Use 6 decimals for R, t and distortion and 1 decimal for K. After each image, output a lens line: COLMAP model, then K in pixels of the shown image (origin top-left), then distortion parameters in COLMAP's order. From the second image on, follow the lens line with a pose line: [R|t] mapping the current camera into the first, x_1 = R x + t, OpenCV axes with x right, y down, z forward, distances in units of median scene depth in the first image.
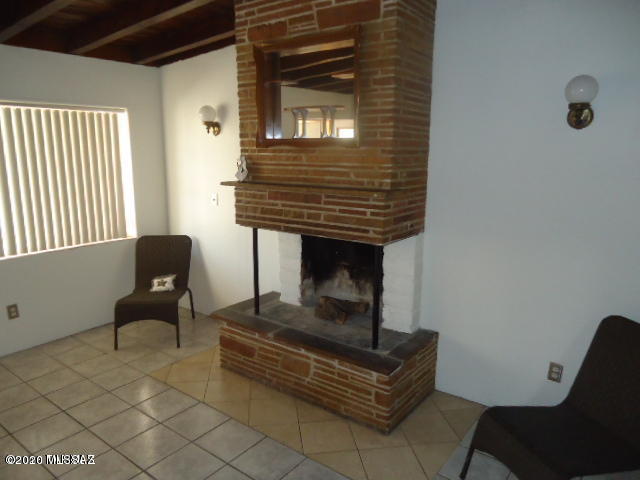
lens RADIAL K [[461.3, 0, 320.0], [0, 461.3, 240.0], [0, 0, 1]] dist [-0.021627, 0.001936]
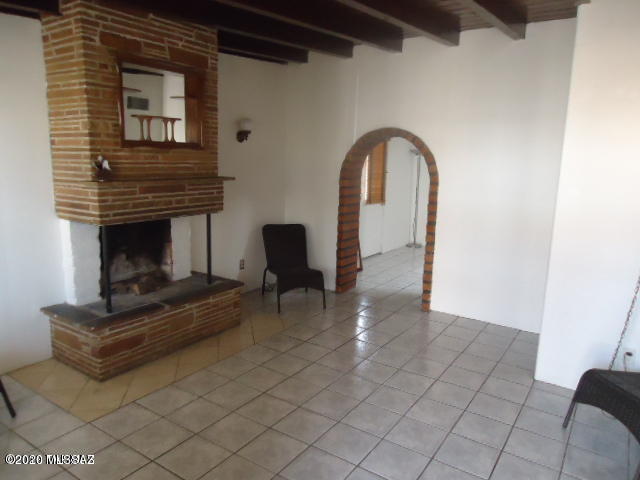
lens RADIAL K [[461.3, 0, 320.0], [0, 461.3, 240.0], [0, 0, 1]] dist [-0.021627, 0.001936]
pose [[-0.062371, -0.183625, 0.981016, -1.283941], [0.167097, 0.967134, 0.191651, -0.123955], [-0.983966, 0.175879, -0.029638, 0.633098]]
